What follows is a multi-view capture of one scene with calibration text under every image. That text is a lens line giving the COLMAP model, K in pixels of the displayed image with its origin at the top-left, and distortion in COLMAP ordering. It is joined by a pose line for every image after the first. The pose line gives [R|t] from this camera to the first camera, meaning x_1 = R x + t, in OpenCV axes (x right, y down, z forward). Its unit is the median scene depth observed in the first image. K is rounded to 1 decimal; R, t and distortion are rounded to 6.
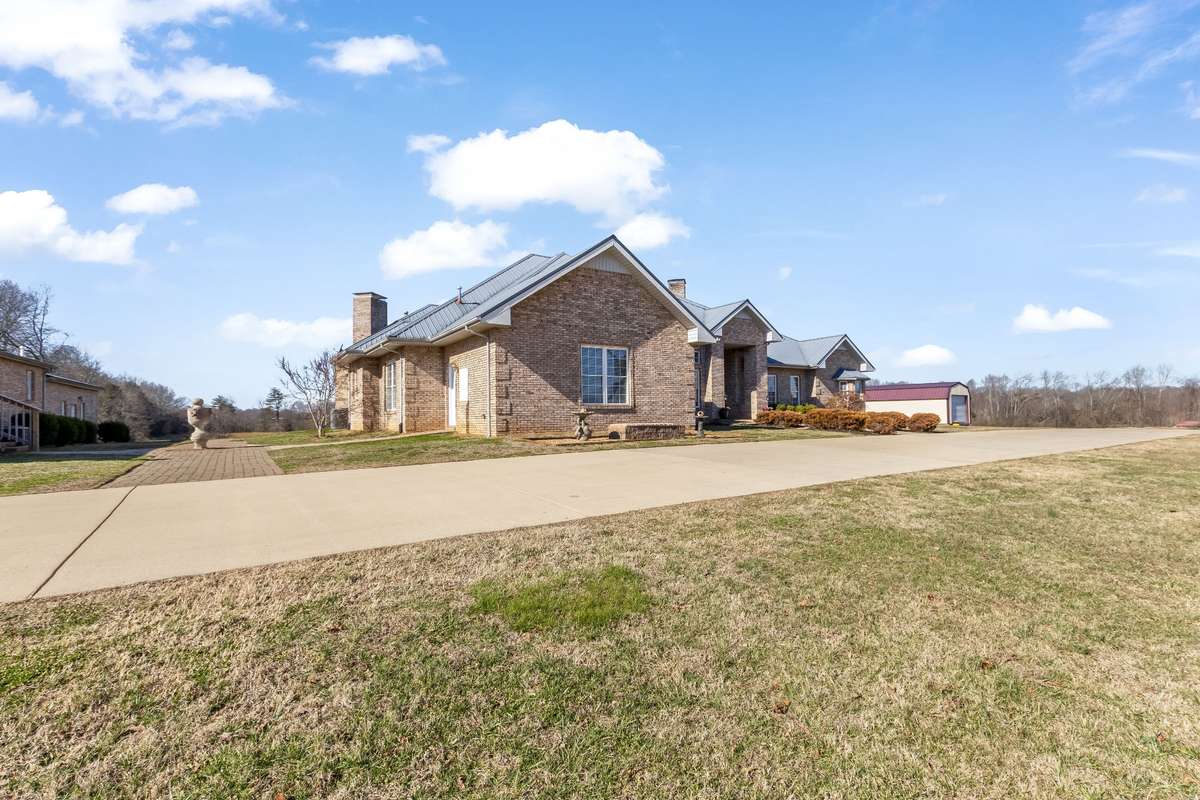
lens RADIAL K [[560.0, 0, 609.1], [0, 560.0, 400.4], [0, 0, 1]] dist [0.000681, 0.000085]
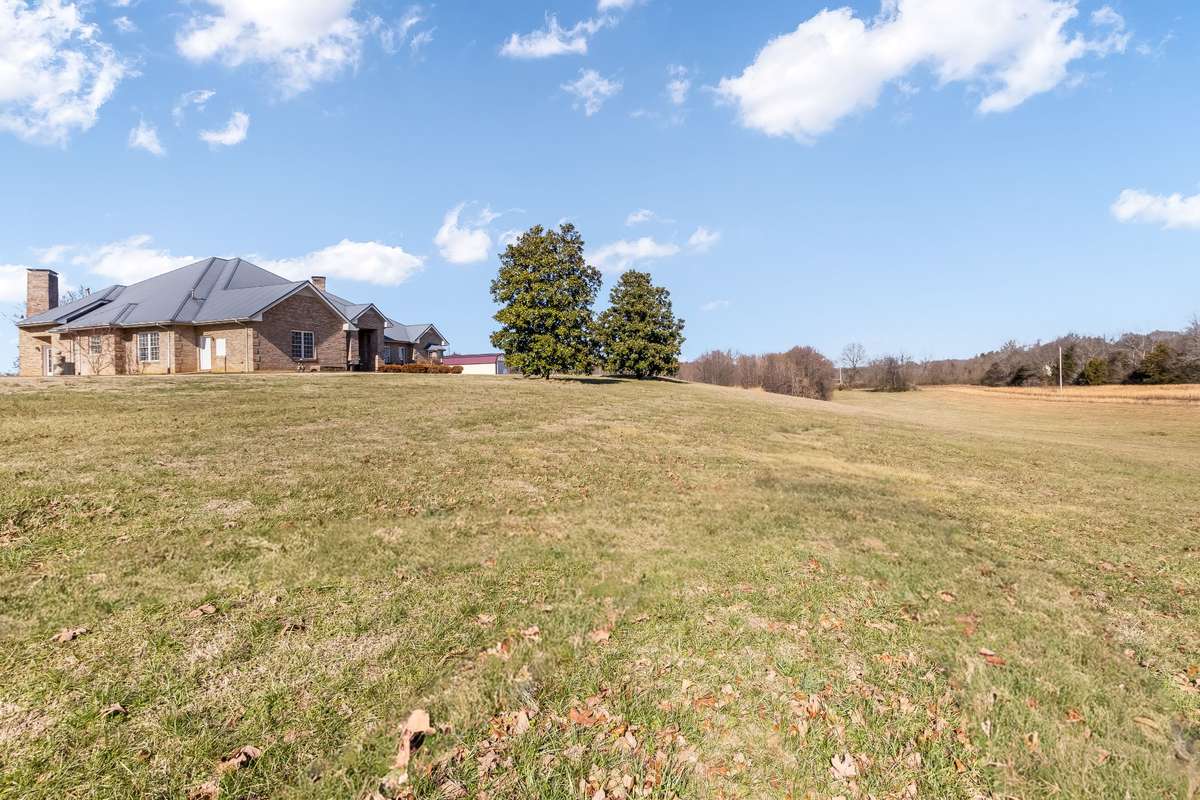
lens RADIAL K [[560.0, 0, 609.1], [0, 560.0, 400.4], [0, 0, 1]] dist [0.000681, 0.000085]
pose [[0.799422, -0.029923, 0.600024, -0.237978], [-0.000806, 0.998704, 0.050879, 0.037917], [-0.600769, -0.041157, 0.798362, -0.926412]]
